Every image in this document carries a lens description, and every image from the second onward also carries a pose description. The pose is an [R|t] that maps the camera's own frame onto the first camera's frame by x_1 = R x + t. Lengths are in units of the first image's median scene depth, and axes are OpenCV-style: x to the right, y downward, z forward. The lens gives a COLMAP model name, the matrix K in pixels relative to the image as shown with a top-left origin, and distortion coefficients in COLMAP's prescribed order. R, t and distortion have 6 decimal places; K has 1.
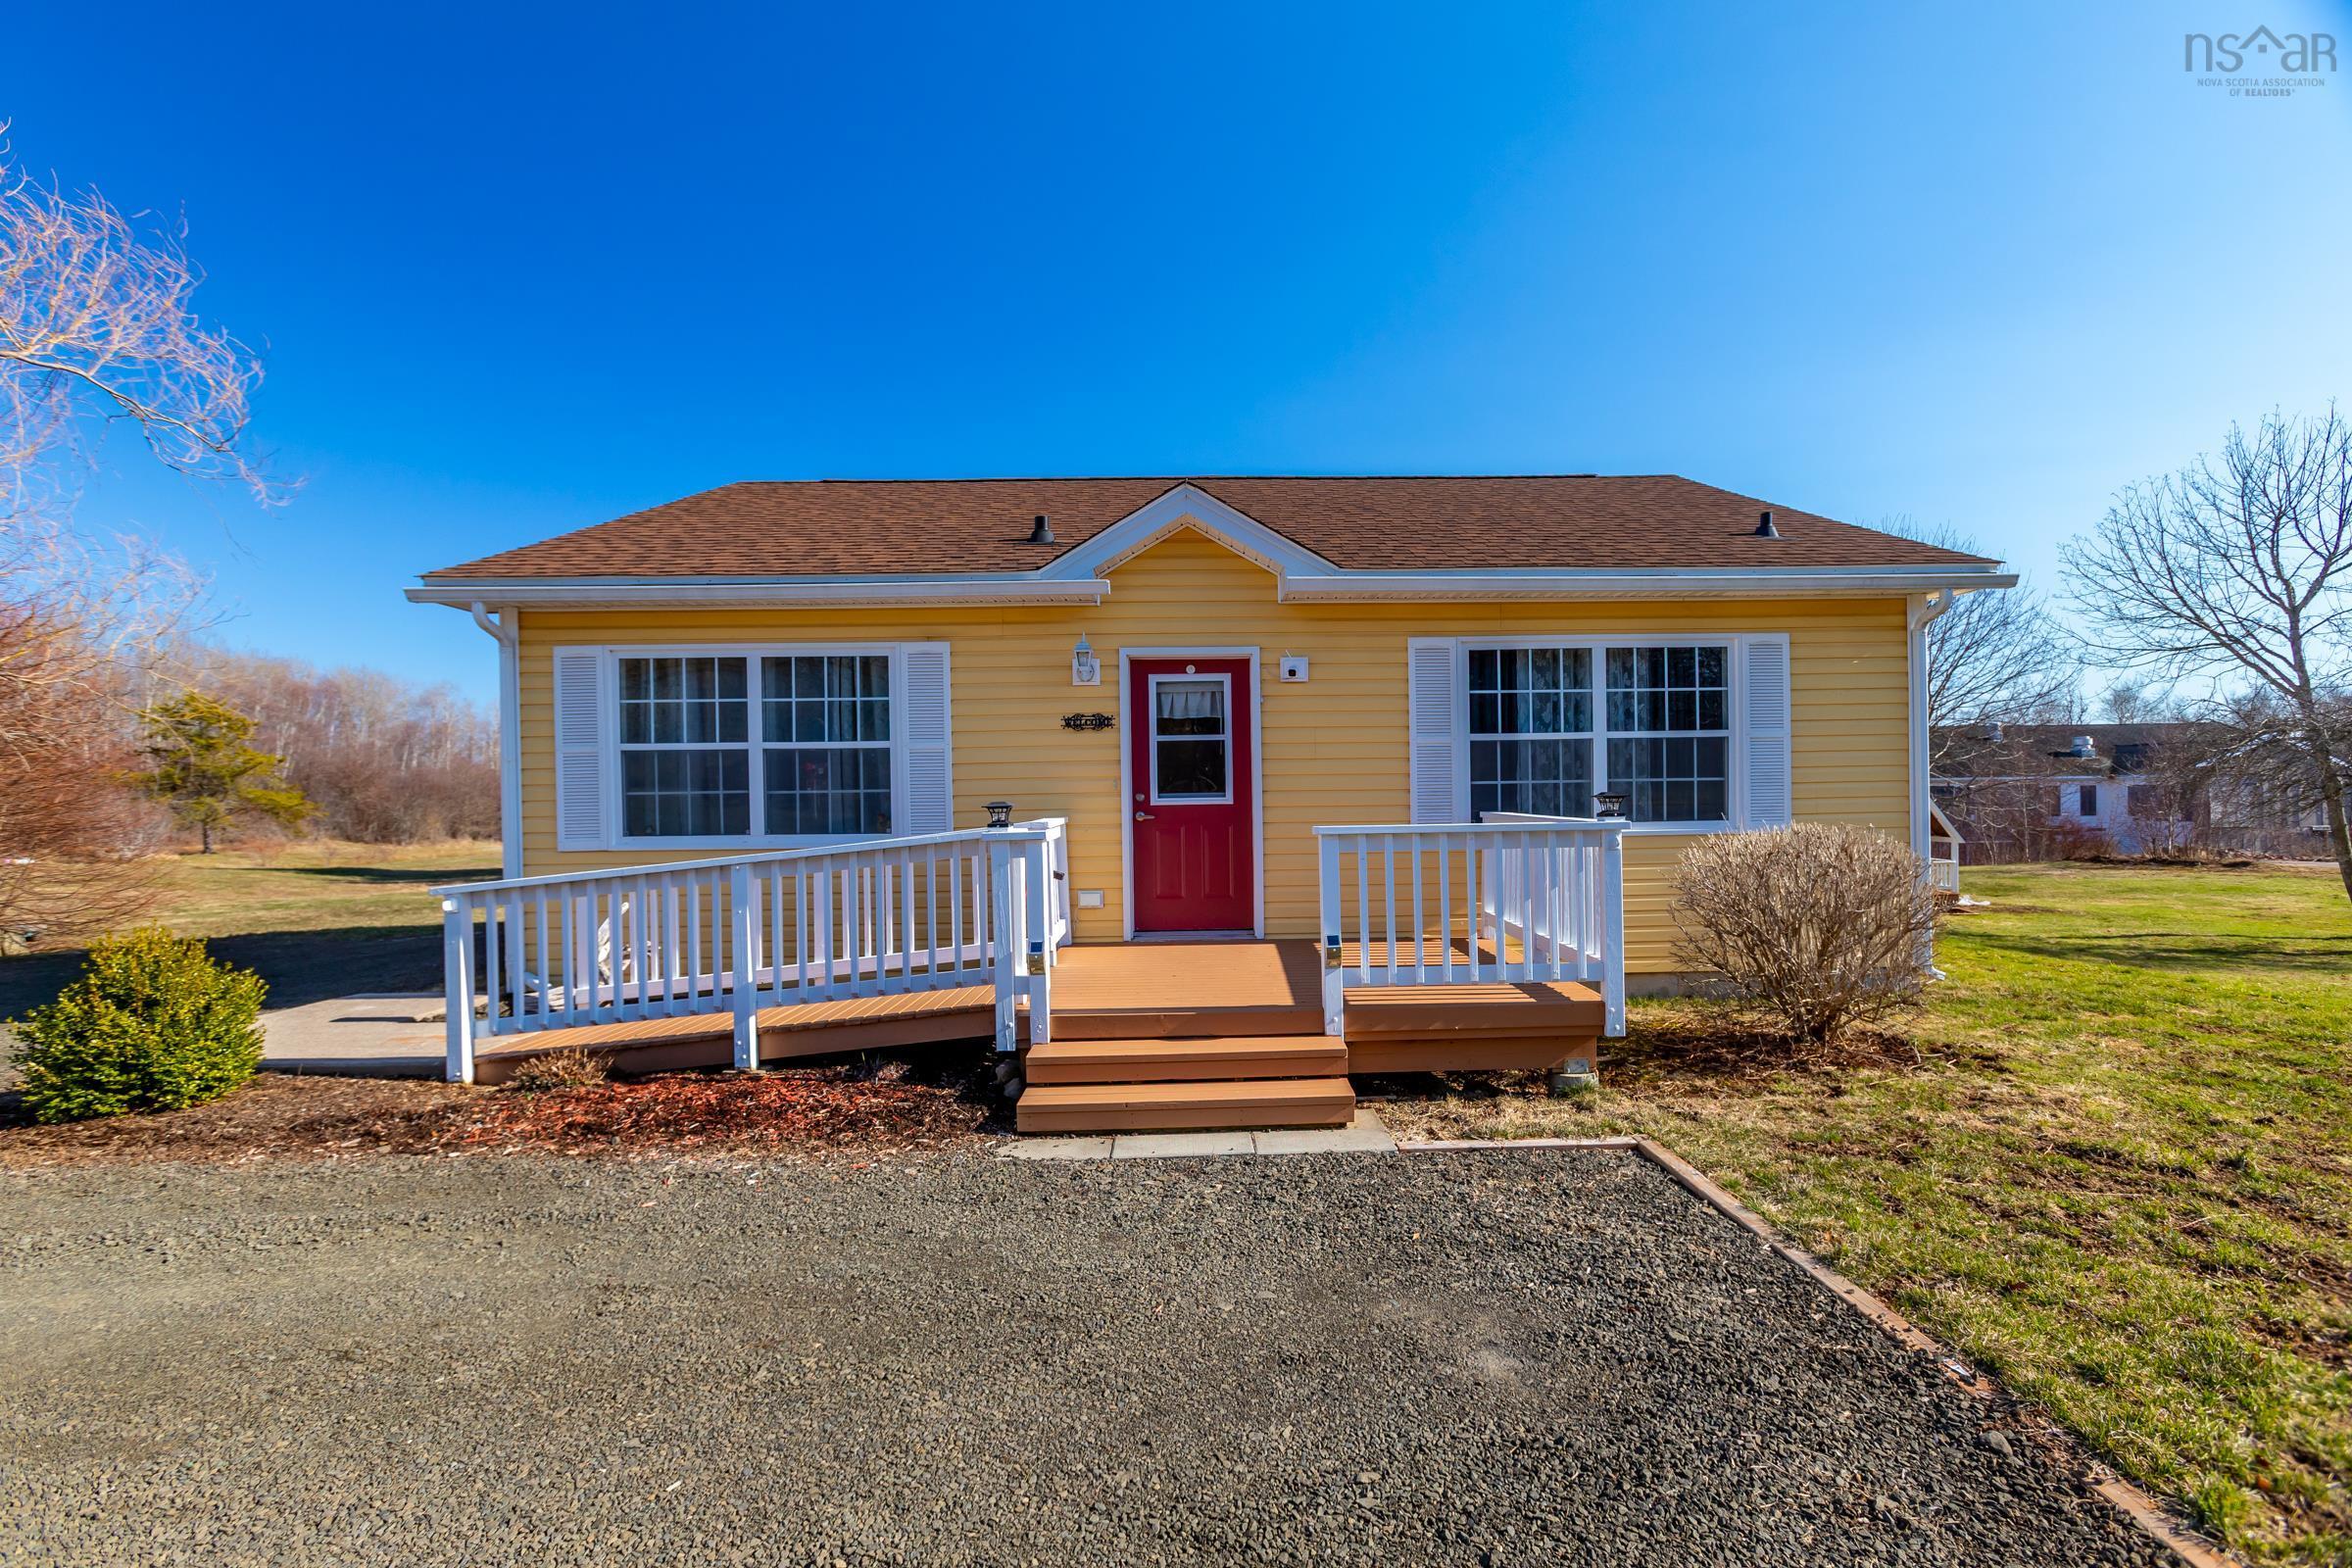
lens RADIAL K [[1052.9, 0, 1193.9], [0, 1052.9, 801.6], [0, 0, 1]] dist [0.004171, 0.002573]
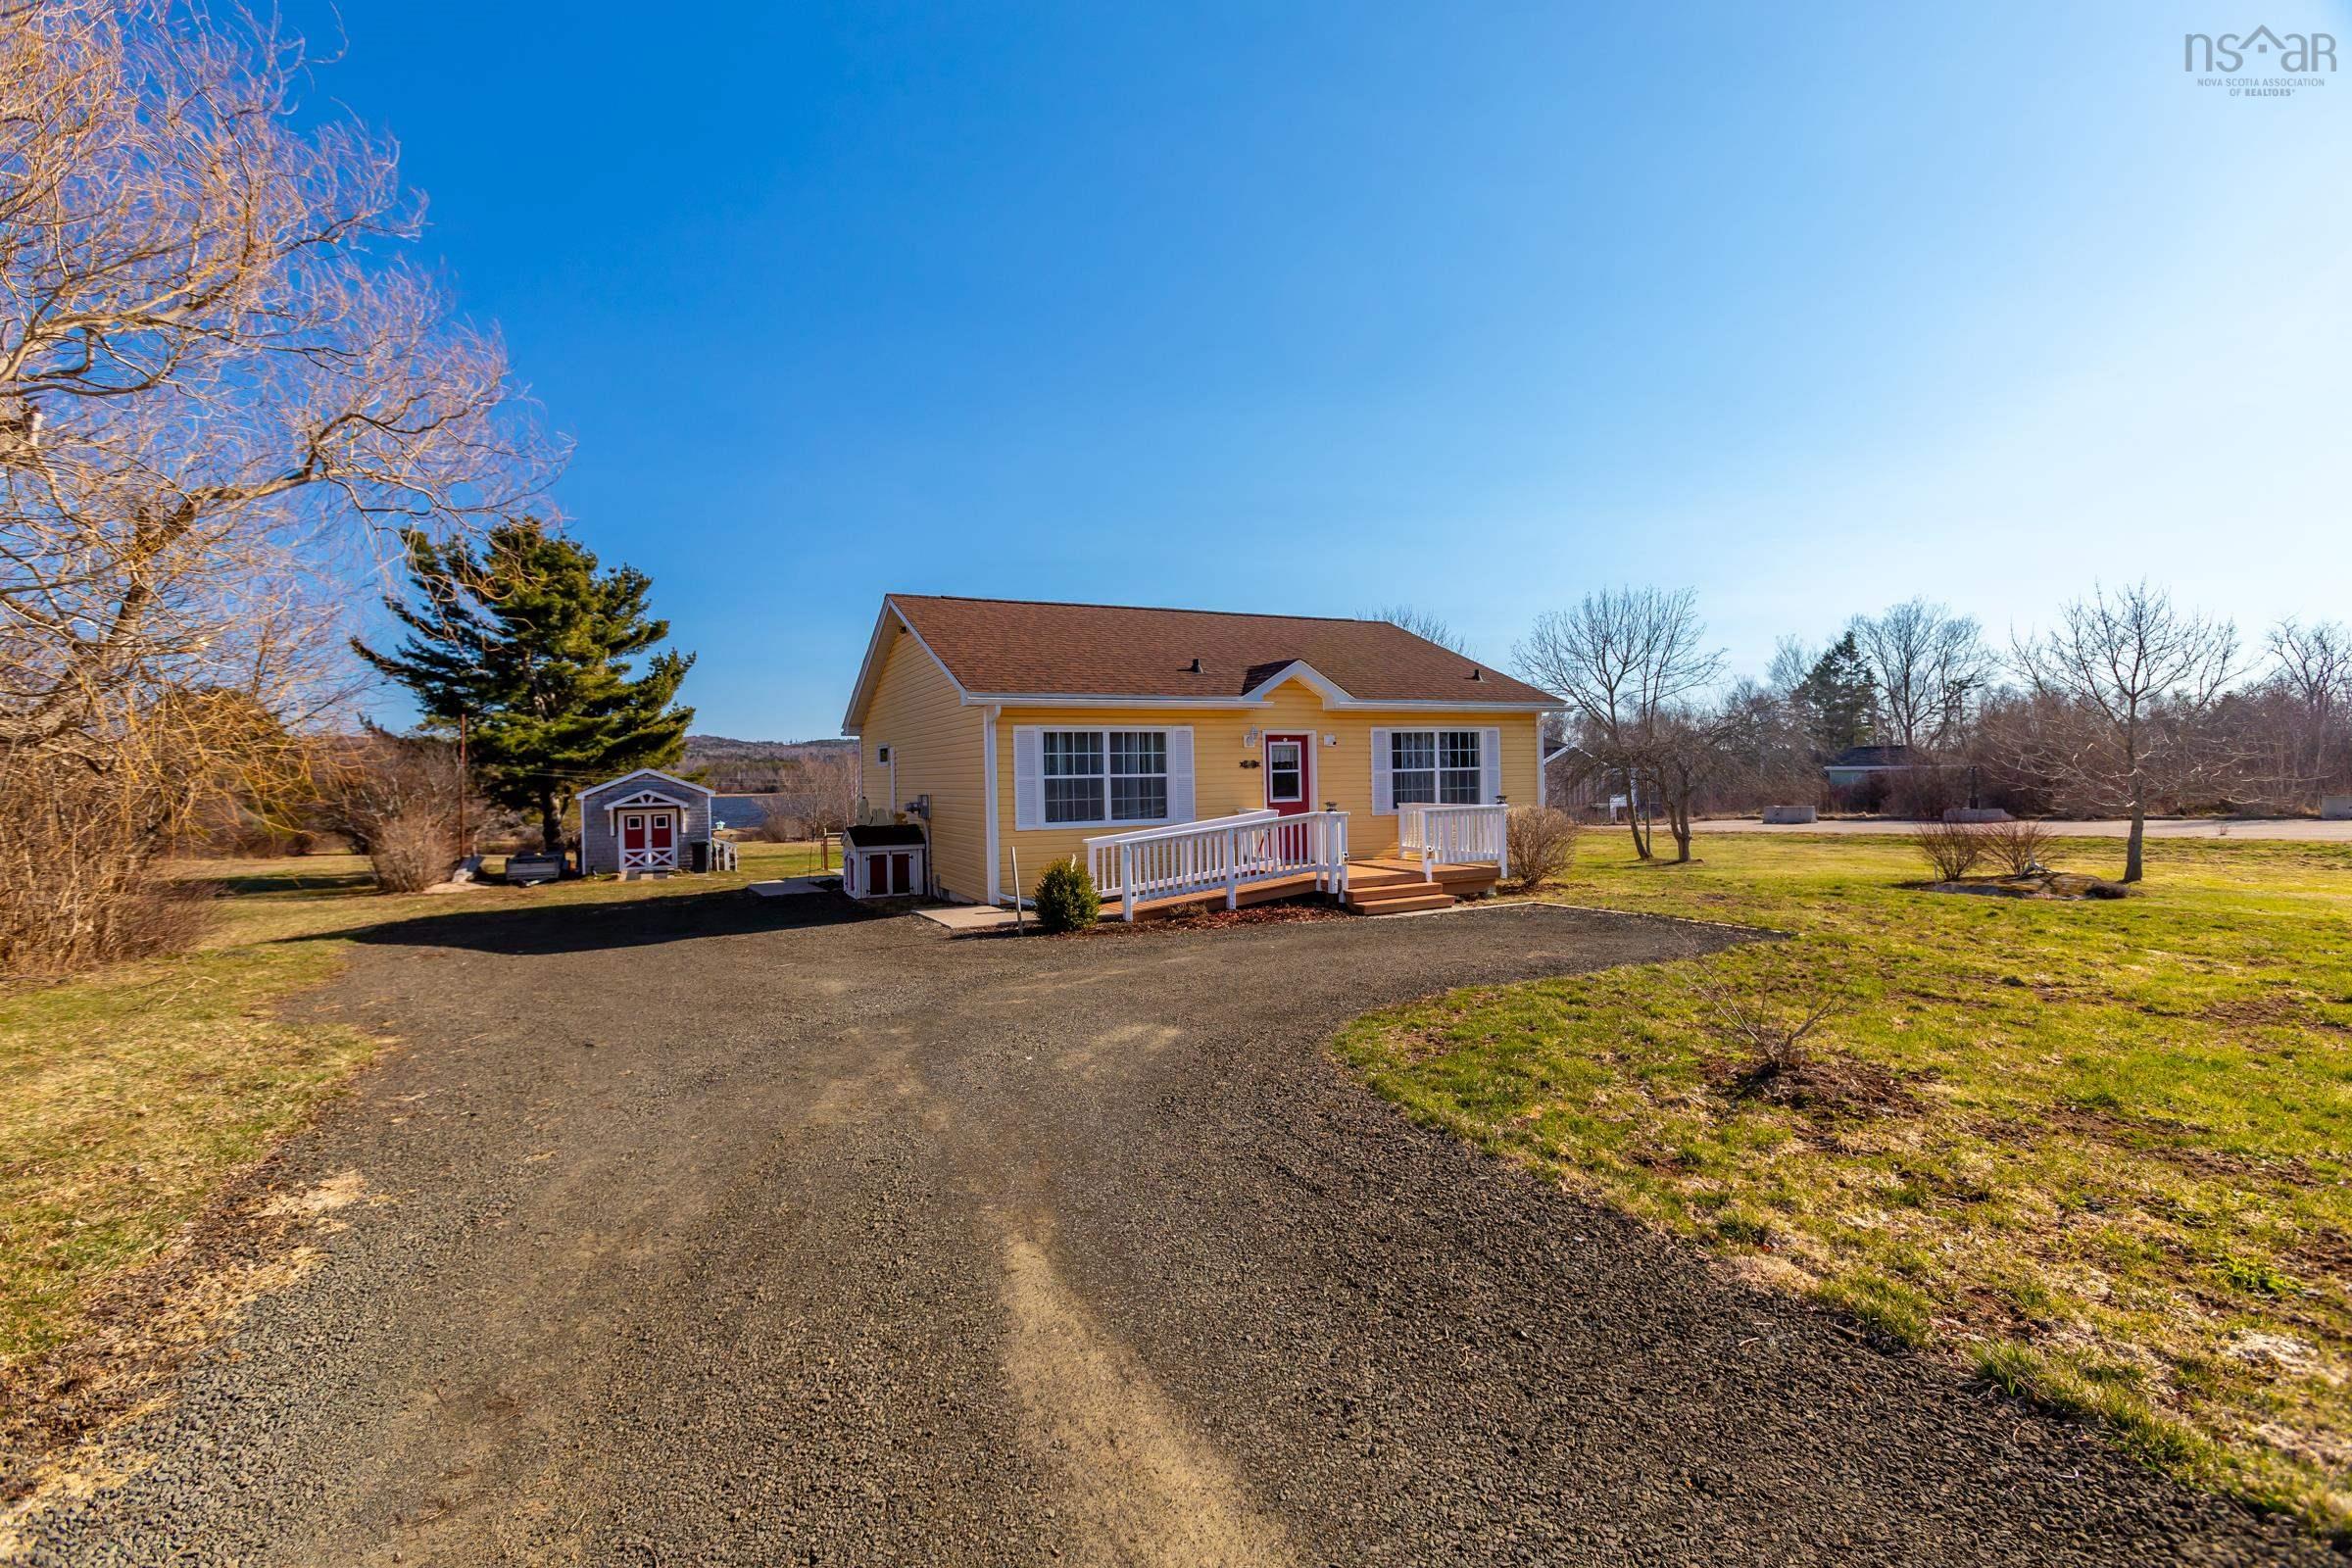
lens RADIAL K [[1052.9, 0, 1157.4], [0, 1052.9, 782.6], [0, 0, 1]] dist [0.004171, 0.002573]
pose [[0.906967, -0.007264, 0.421140, -1.164725], [0.012279, 0.999882, -0.009198, -0.020587], [-0.421023, 0.013513, 0.906949, -0.858096]]
